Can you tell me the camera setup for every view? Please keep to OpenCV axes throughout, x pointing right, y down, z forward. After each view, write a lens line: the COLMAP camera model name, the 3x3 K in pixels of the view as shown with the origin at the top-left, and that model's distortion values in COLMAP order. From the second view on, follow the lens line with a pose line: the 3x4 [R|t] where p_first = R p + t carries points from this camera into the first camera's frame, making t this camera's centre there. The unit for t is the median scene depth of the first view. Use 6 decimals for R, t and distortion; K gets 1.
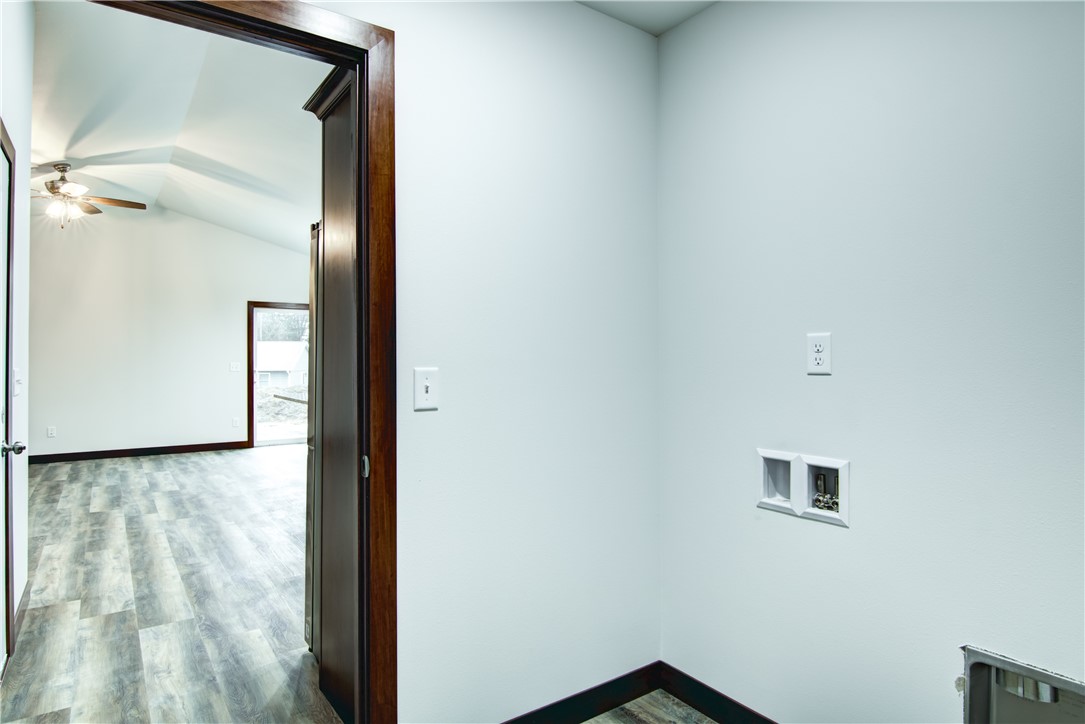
lens RADIAL K [[611.5, 0, 542.4], [0, 611.5, 359.7], [0, 0, 1]] dist [-0.006589, -0.008650]
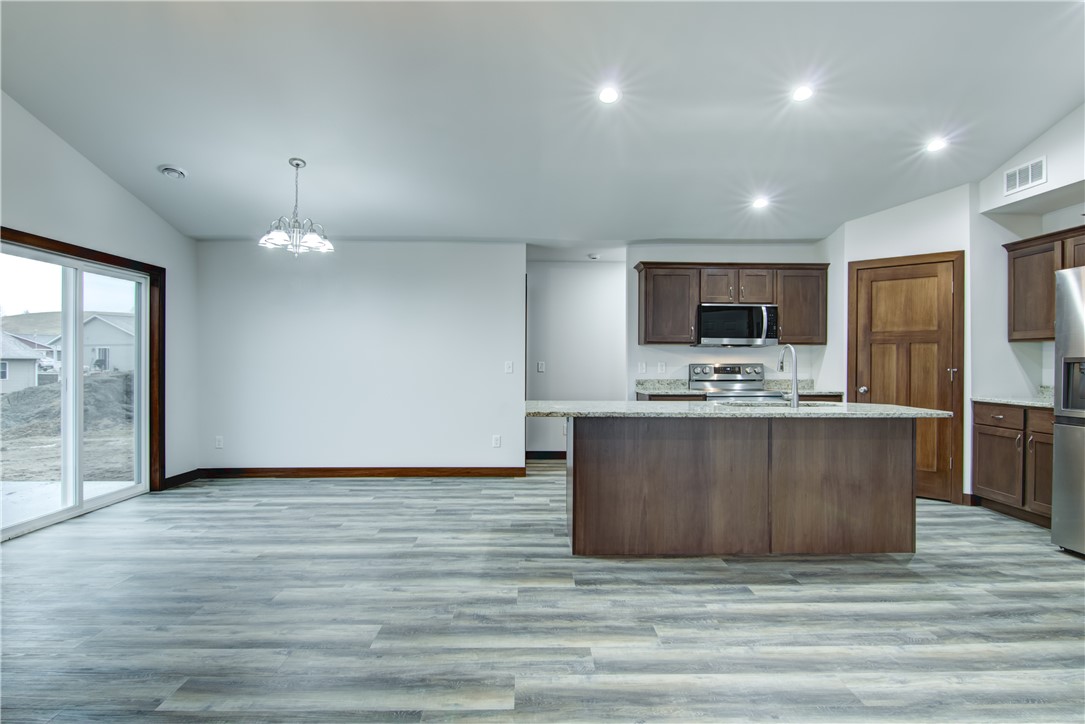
lens RADIAL K [[611.5, 0, 539.2], [0, 611.5, 360.7], [0, 0, 1]] dist [-0.006589, -0.008650]
pose [[0.564782, 0.003722, 0.825232, -1.177373], [-0.004799, 0.999988, -0.001226, 0.006445], [-0.825226, -0.003268, 0.564793, 0.799971]]
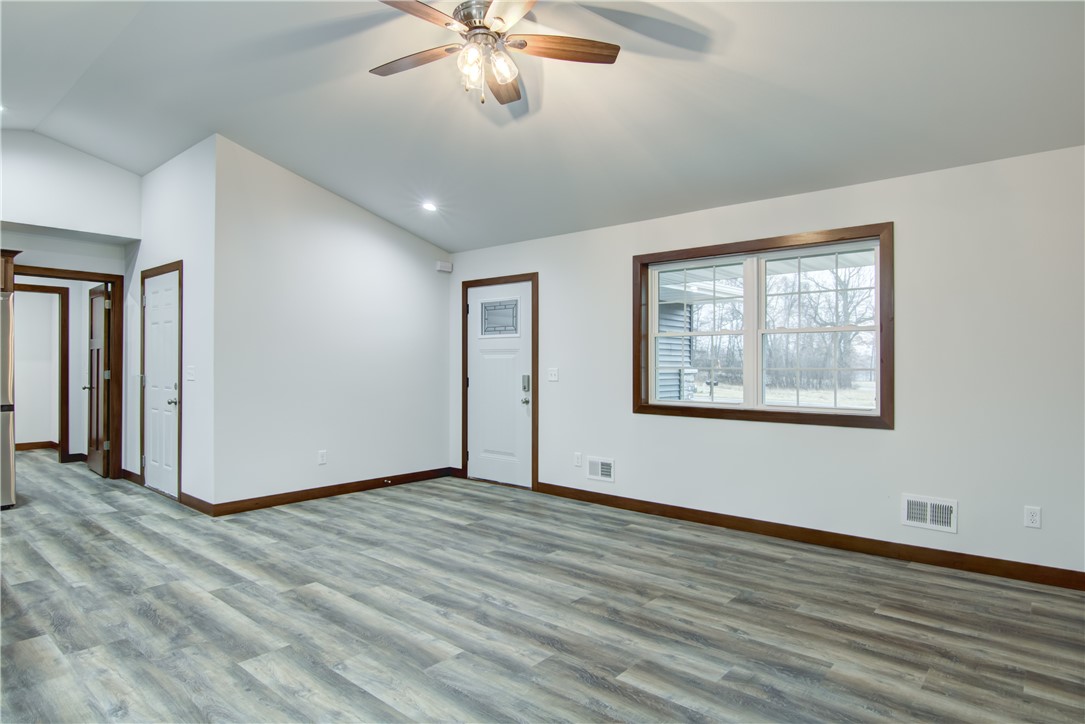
lens RADIAL K [[611.5, 0, 539.2], [0, 611.5, 364.1], [0, 0, 1]] dist [-0.006589, -0.008650]
pose [[-0.971886, 0.001173, -0.235447, -0.895328], [0.000810, 0.999998, 0.001638, 0.000205], [0.235449, 0.001401, -0.971886, 1.876031]]
